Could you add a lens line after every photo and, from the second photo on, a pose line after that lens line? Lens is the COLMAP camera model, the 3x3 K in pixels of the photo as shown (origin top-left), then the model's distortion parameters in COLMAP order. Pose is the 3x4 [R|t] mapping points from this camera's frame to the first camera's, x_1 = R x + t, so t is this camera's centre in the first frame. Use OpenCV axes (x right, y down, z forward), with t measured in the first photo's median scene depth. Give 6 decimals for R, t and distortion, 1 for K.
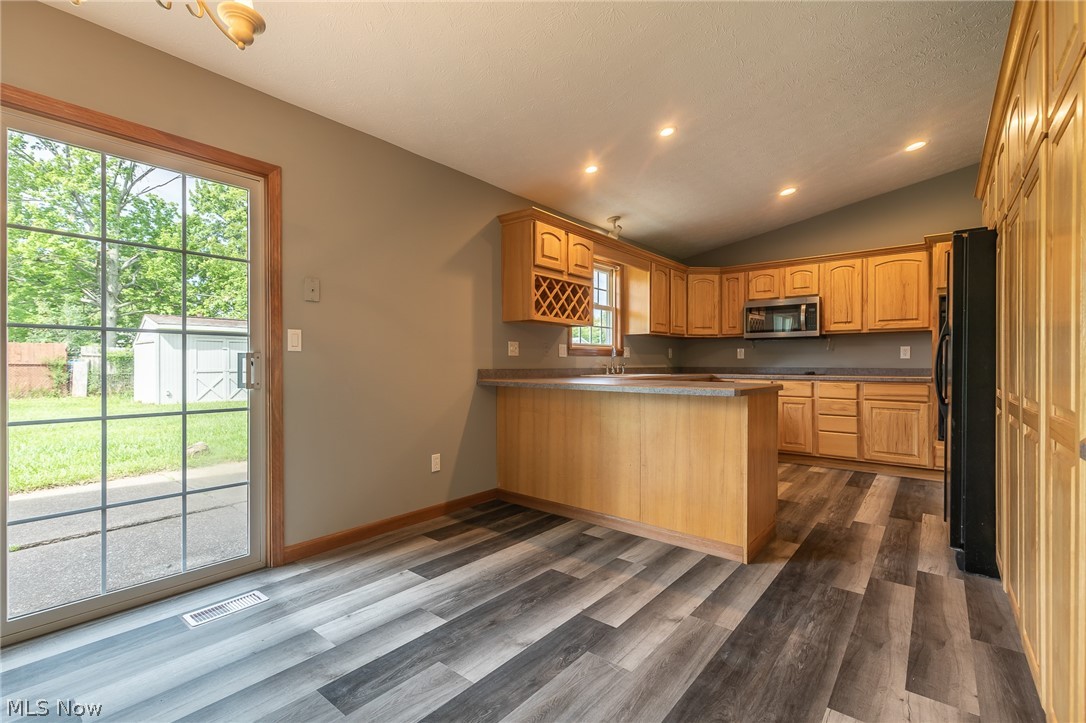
lens RADIAL K [[487.8, 0, 542.2], [0, 487.8, 361.8], [0, 0, 1]] dist [0.005978, -0.001598]
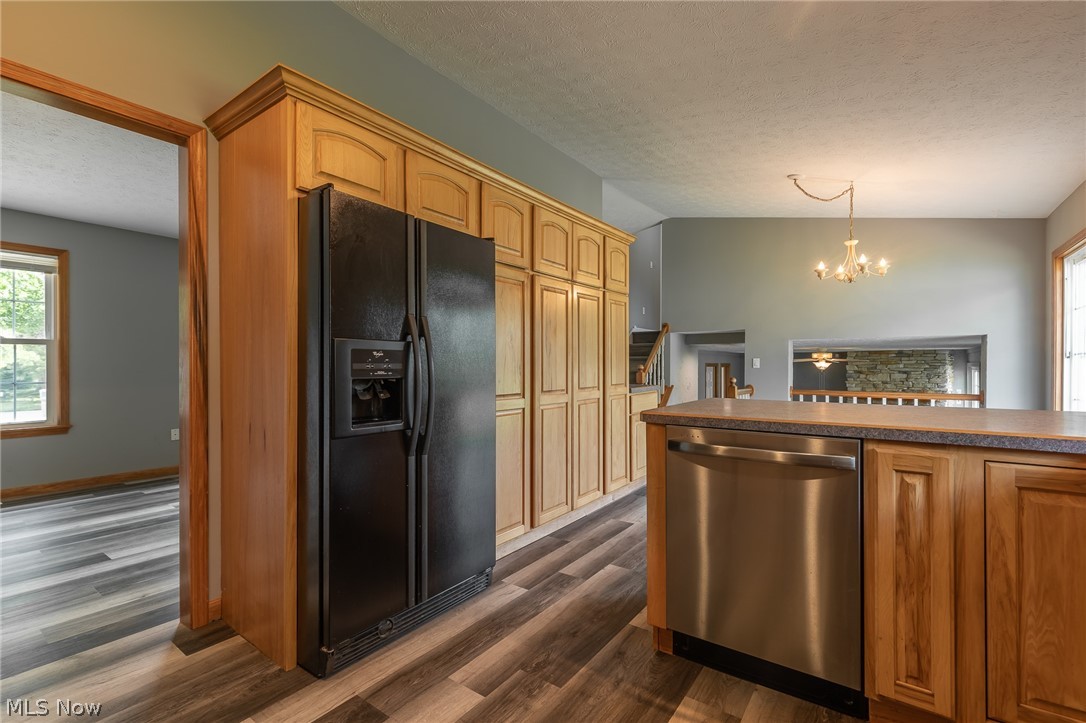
lens RADIAL K [[487.8, 0, 536.0], [0, 487.8, 363.6], [0, 0, 1]] dist [0.005978, -0.001598]
pose [[-0.999065, -0.000506, -0.043240, 0.741076], [-0.000265, 0.999984, -0.005592, -0.013675], [0.043242, -0.005576, -0.999049, 1.833567]]
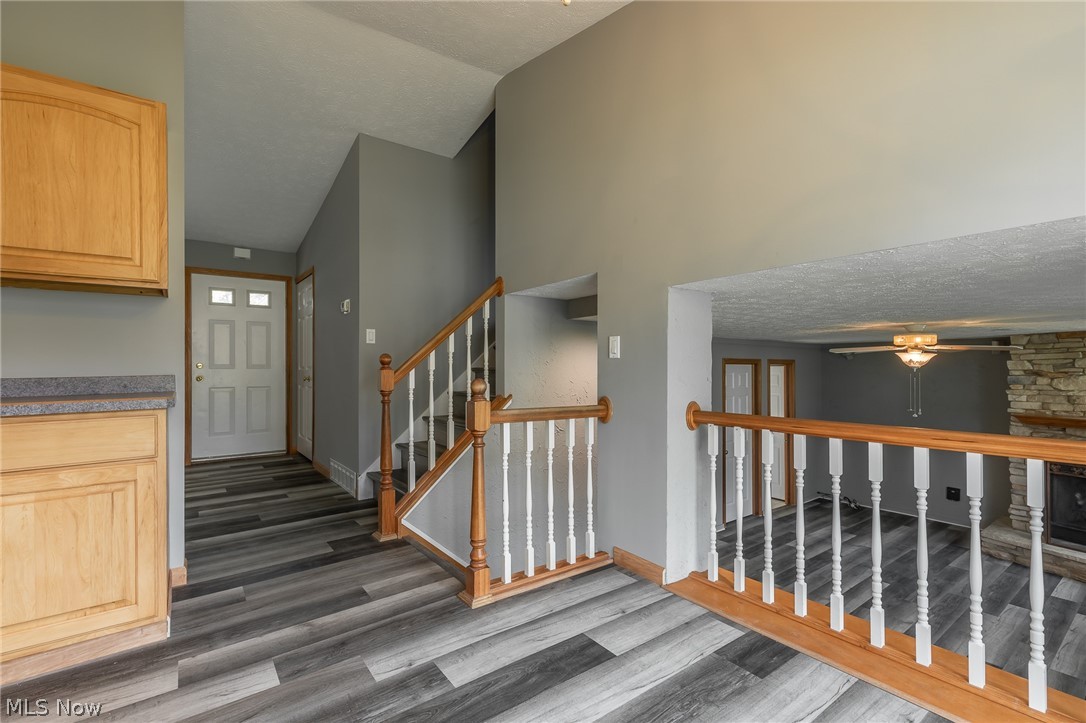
lens RADIAL K [[487.8, 0, 534.6], [0, 487.8, 363.6], [0, 0, 1]] dist [0.005978, -0.001598]
pose [[-0.966305, 0.002707, 0.257386, -0.393612], [-0.000296, 0.999932, -0.011629, 0.013421], [-0.257400, -0.011313, -0.966239, 0.685940]]
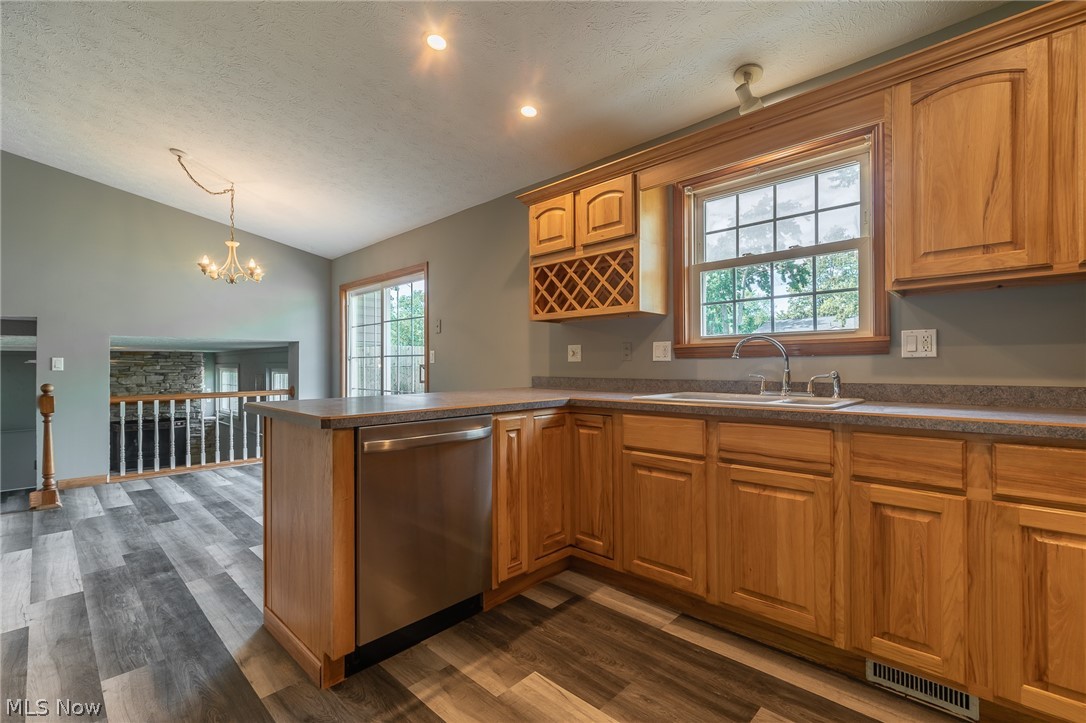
lens RADIAL K [[487.8, 0, 543.1], [0, 487.8, 365.0], [0, 0, 1]] dist [0.005978, -0.001598]
pose [[-0.091370, 0.000308, -0.995817, 1.127119], [0.009056, 0.999959, -0.000521, -0.010231], [0.995776, -0.009066, -0.091369, 1.464317]]
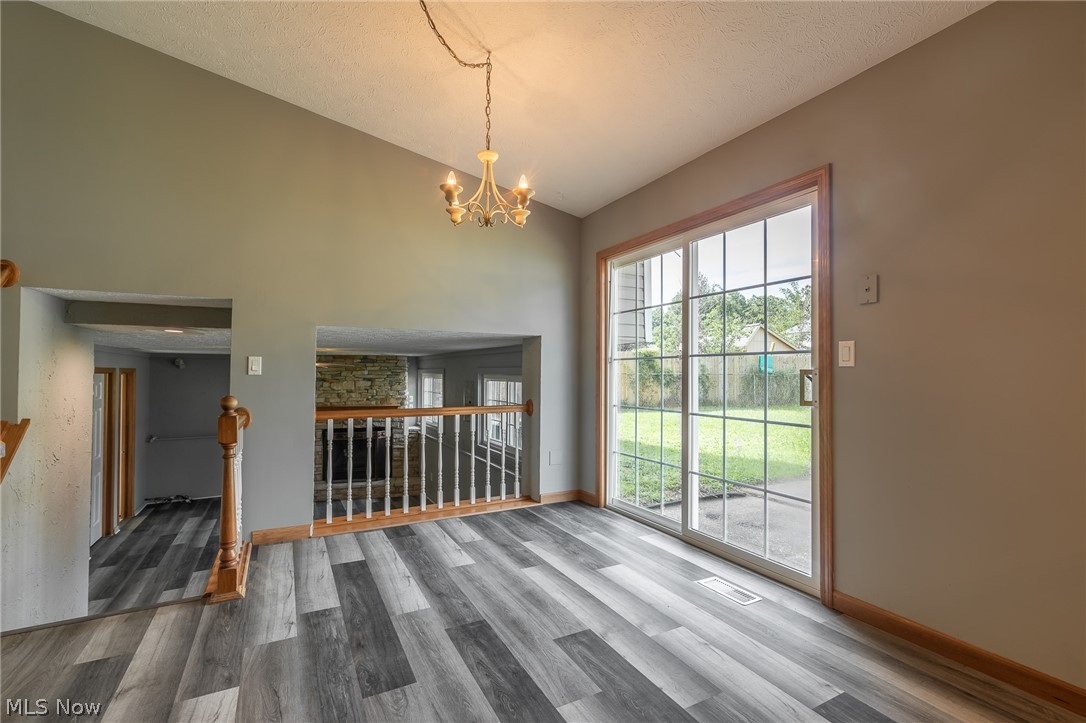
lens RADIAL K [[487.8, 0, 541.7], [0, 487.8, 365.5], [0, 0, 1]] dist [0.005978, -0.001598]
pose [[-0.394195, -0.015139, -0.918902, 0.459715], [0.000580, 0.999860, -0.016721, -0.009648], [0.919026, -0.007125, -0.394131, 0.797484]]
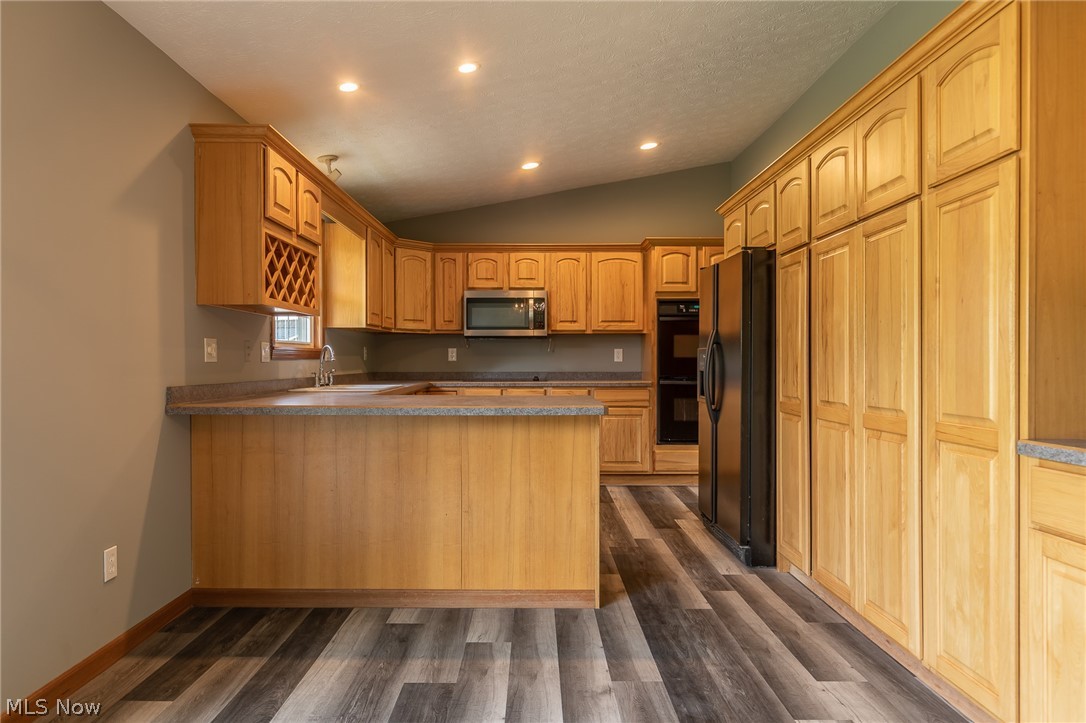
lens RADIAL K [[675.2, 0, 545.0], [0, 675.2, 363.9], [0, 0, 1]] dist [-0.001821, 0.000960]
pose [[0.767857, -0.004978, 0.640602, -0.392953], [-0.000652, 0.999963, 0.008553, -0.025273], [-0.640621, -0.006985, 0.767826, 0.144056]]
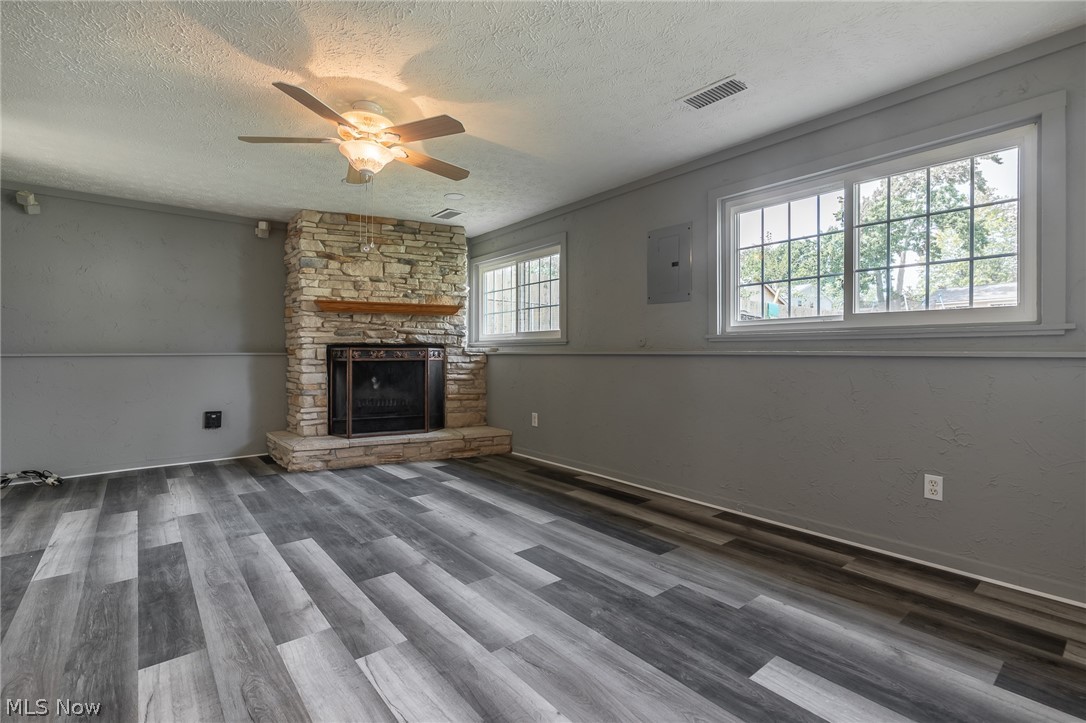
lens RADIAL K [[487.8, 0, 535.1], [0, 487.8, 354.1], [0, 0, 1]] dist [0.005978, -0.001598]
pose [[-0.206040, -0.005512, -0.978528, -0.270193], [0.004423, 0.999969, -0.006565, 0.379229], [0.978534, -0.005681, -0.206009, -0.575792]]
